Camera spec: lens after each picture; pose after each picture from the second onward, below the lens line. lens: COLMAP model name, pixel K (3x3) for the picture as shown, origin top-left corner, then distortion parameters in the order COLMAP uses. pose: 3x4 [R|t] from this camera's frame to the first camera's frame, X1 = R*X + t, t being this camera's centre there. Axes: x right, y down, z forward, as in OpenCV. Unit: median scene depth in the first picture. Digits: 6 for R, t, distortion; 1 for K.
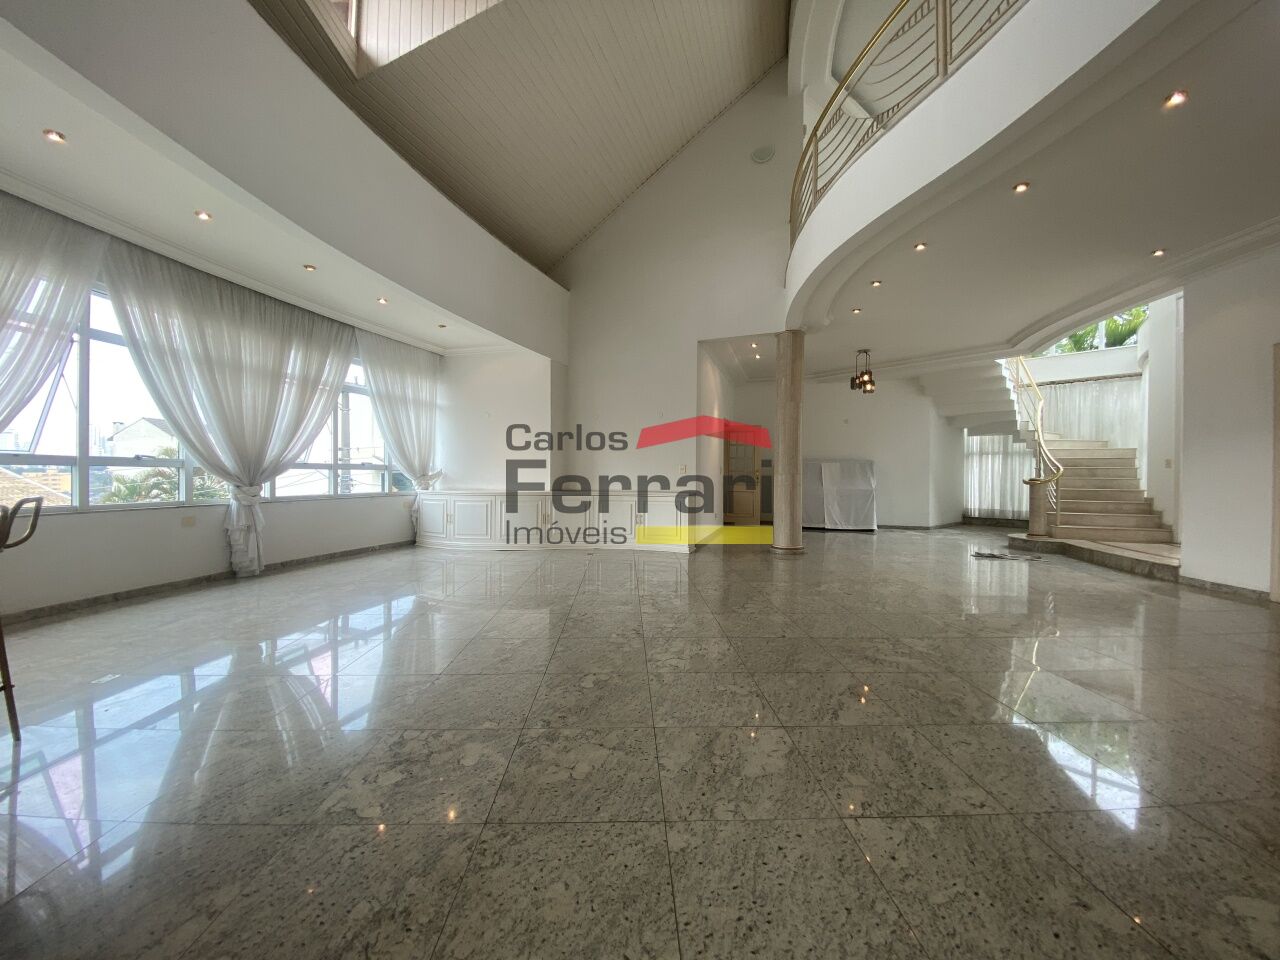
lens RADIAL K [[516.9, 0, 640.0], [0, 516.9, 480.0], [0, 0, 1]] dist [0.015409, -0.019004]
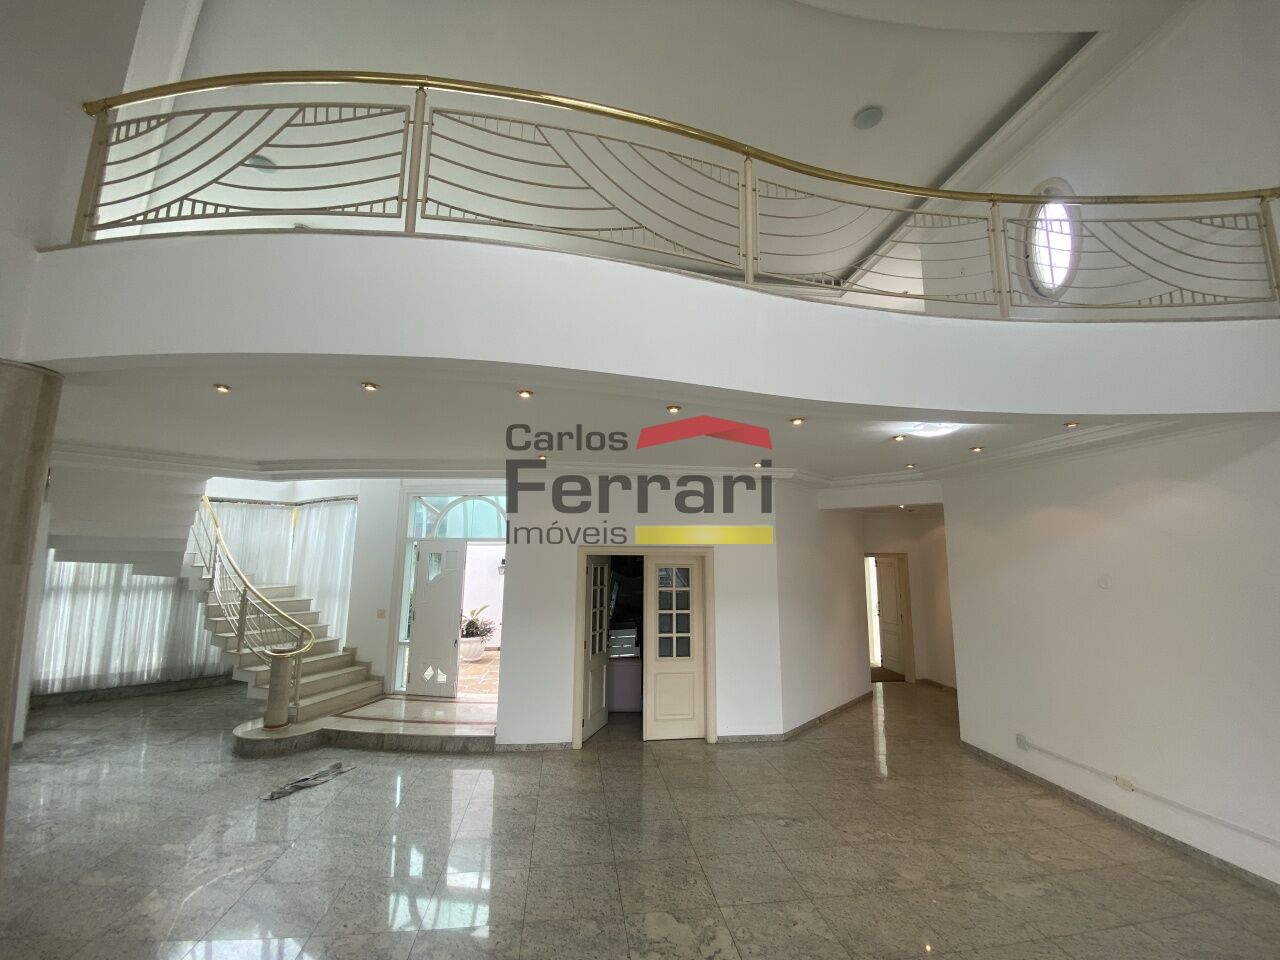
lens RADIAL K [[516.9, 0, 640.0], [0, 516.9, 480.0], [0, 0, 1]] dist [0.015409, -0.019004]
pose [[-0.106350, 0.132932, 0.985403, -0.119490], [0.002594, 0.991057, -0.133415, -0.207251], [-0.994325, -0.011632, -0.105744, 0.781600]]
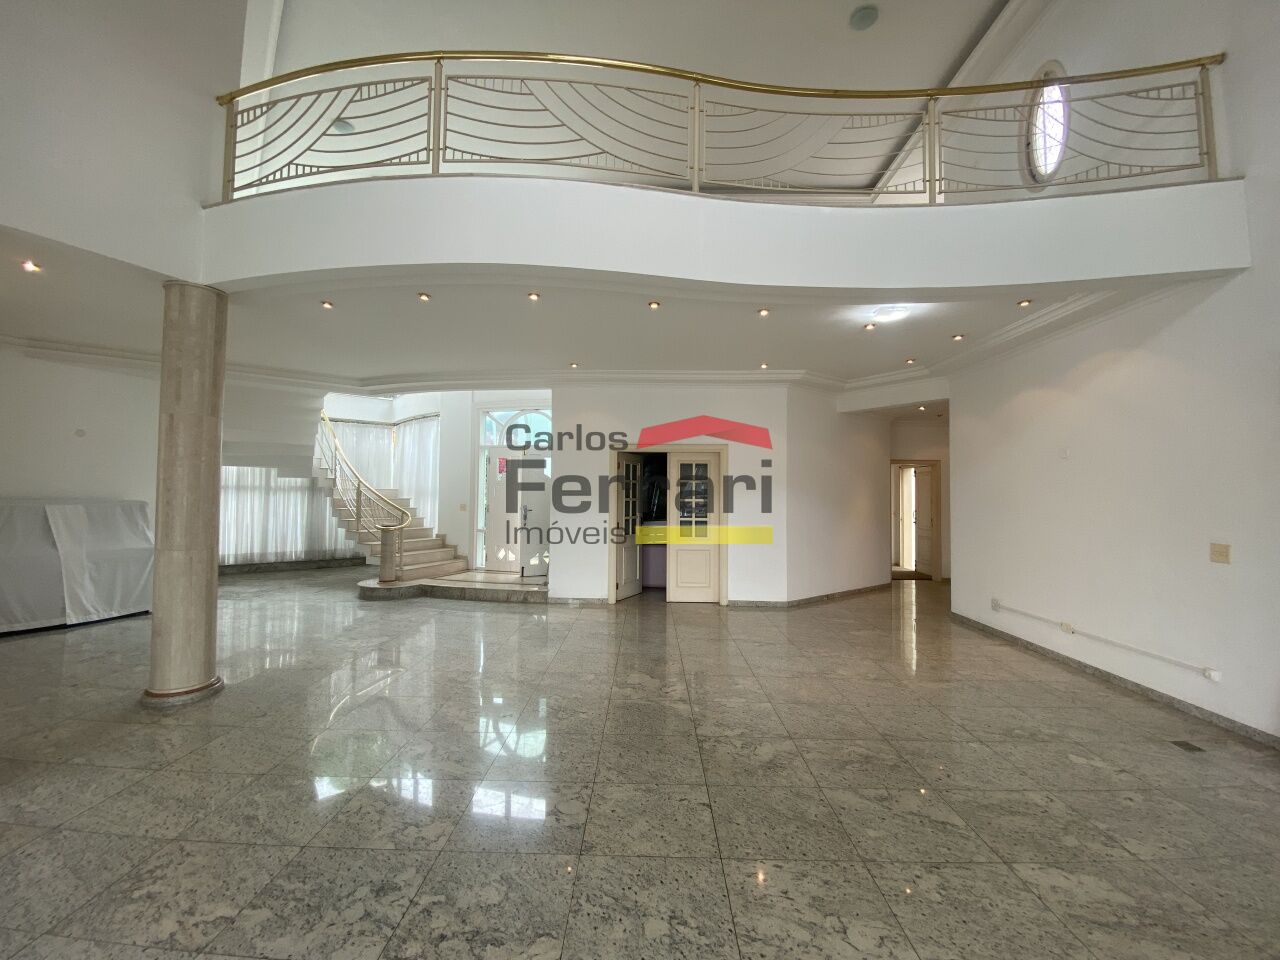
lens RADIAL K [[516.9, 0, 640.0], [0, 516.9, 480.0], [0, 0, 1]] dist [0.015409, -0.019004]
pose [[0.049636, 0.021997, 0.998525, -0.297064], [0.002154, 0.999753, -0.022131, -0.091102], [-0.998765, 0.003249, 0.049576, 0.654449]]
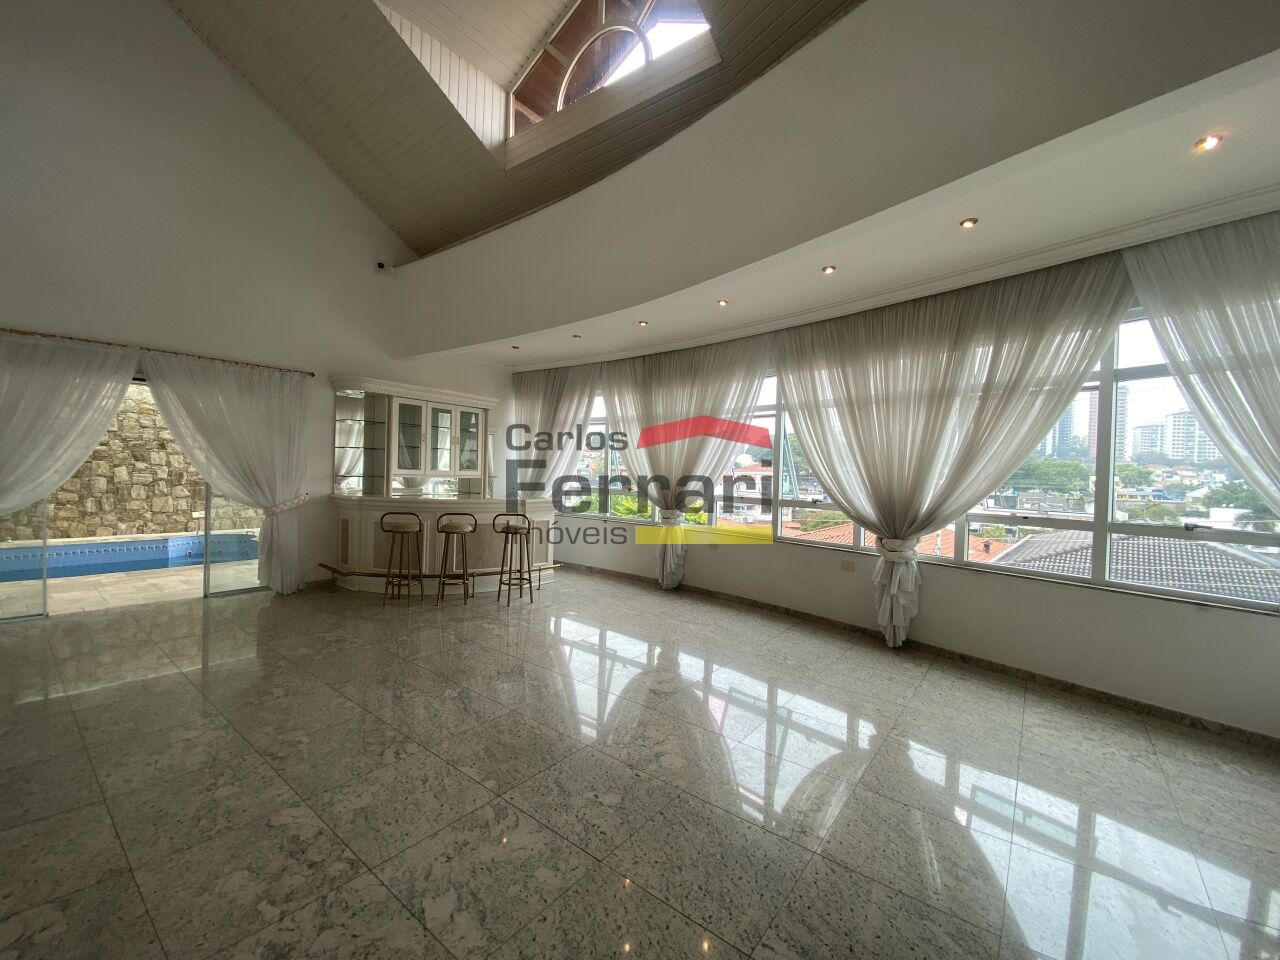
lens RADIAL K [[520.9, 0, 640.0], [0, 520.9, 480.0], [0, 0, 1]] dist [0.000905, -0.012067]
pose [[-0.637339, -0.016179, -0.770413, 0.144852], [-0.043518, 0.998940, 0.015024, -0.075273], [0.769354, 0.043102, -0.637368, 1.152754]]
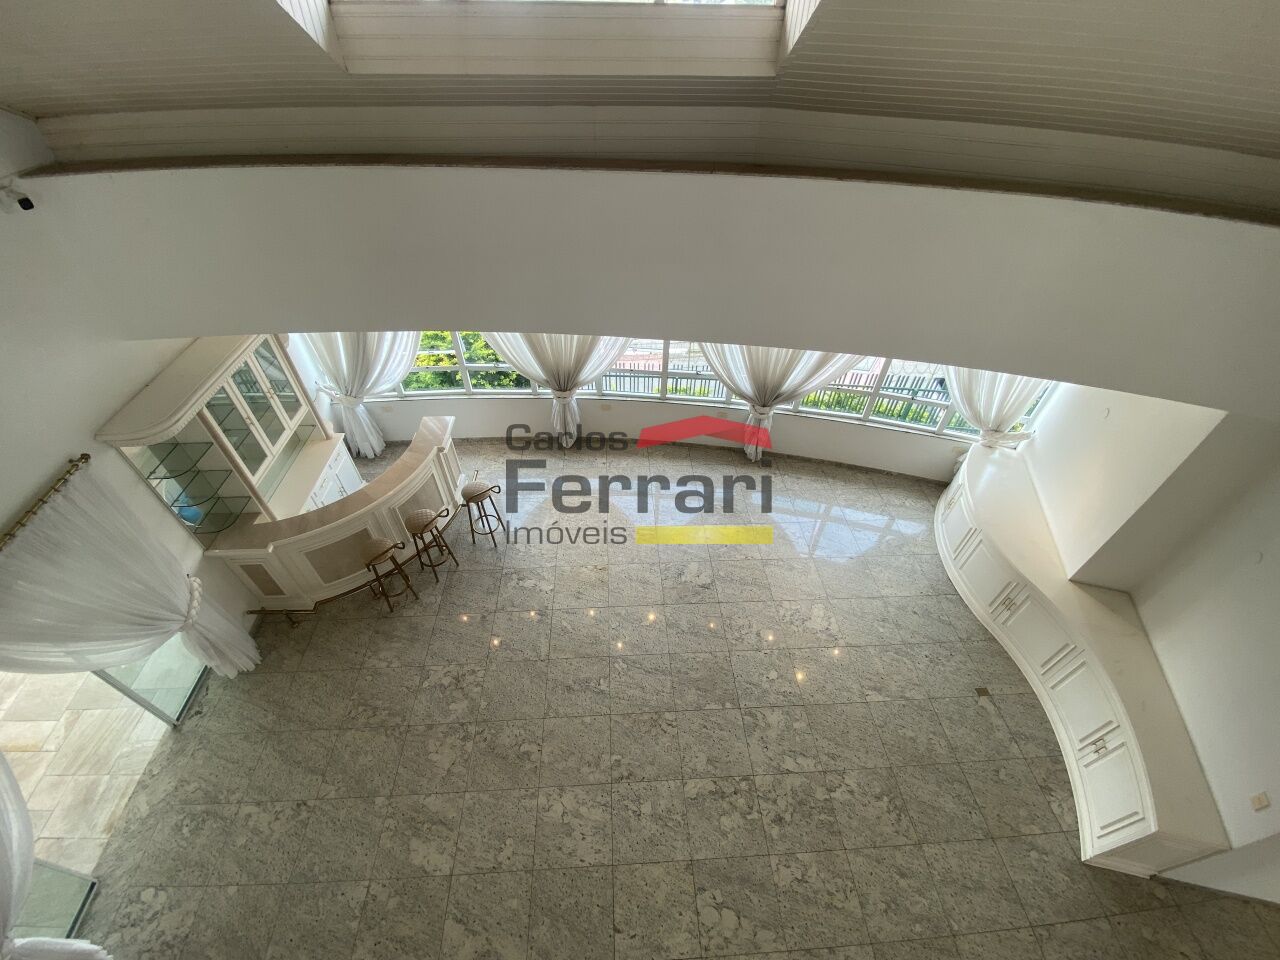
lens RADIAL K [[516.9, 0, 640.0], [0, 516.9, 480.0], [0, 0, 1]] dist [0.015409, -0.019004]
pose [[0.025811, 0.686524, -0.726649, 0.255989], [-0.025645, 0.727107, 0.686045, -0.671885], [0.999338, 0.000928, 0.036373, 0.624408]]
